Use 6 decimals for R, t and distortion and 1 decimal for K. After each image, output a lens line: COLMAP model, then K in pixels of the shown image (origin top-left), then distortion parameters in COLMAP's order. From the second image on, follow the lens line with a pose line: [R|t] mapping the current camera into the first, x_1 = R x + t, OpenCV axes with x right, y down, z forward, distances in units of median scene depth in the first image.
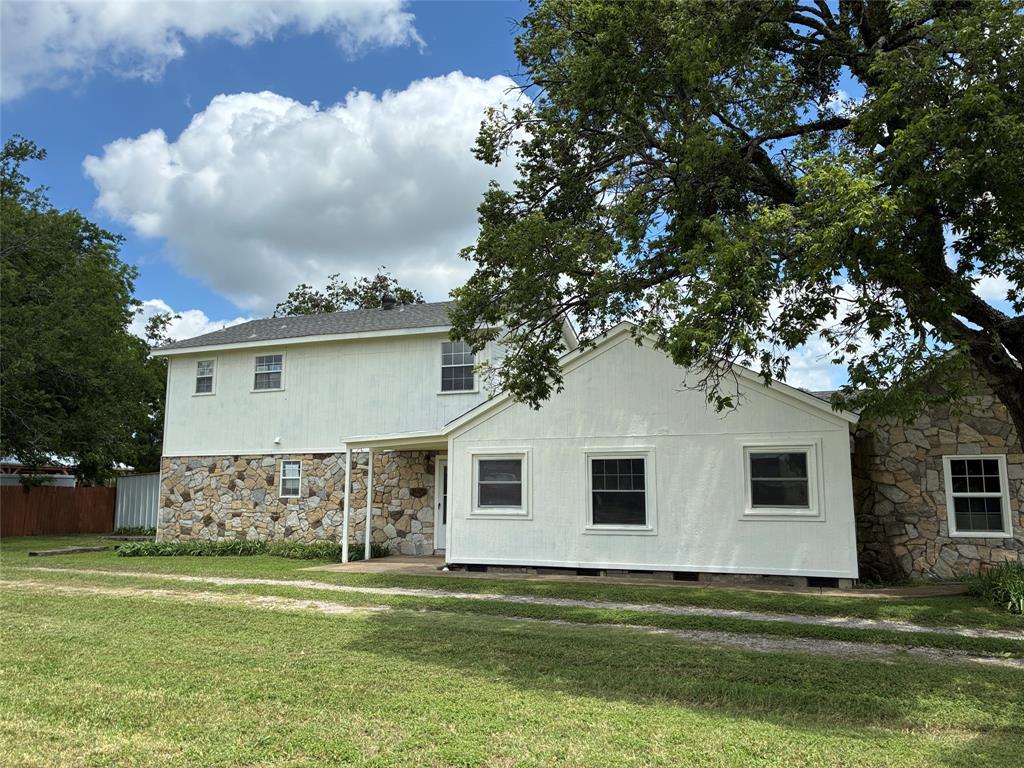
lens RADIAL K [[782.1, 0, 512.0], [0, 782.1, 384.0], [0, 0, 1]] dist [0.027724, -0.007375]
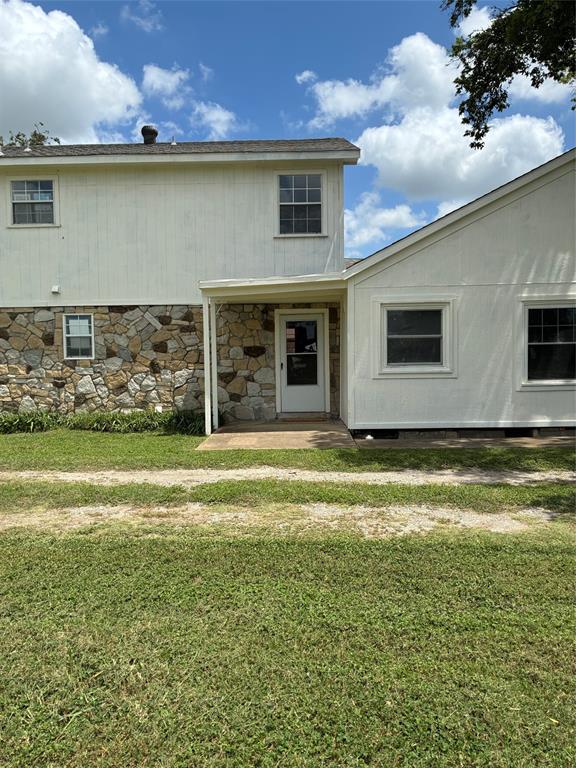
lens RADIAL K [[586.5, 0, 281.5], [0, 586.5, 383.8], [0, 0, 1]] dist [0.027724, -0.007375]
pose [[0.938706, -0.031962, 0.343235, -0.305686], [-0.031931, 0.983349, 0.178899, 0.053805], [-0.343238, -0.178893, 0.922055, 0.360286]]
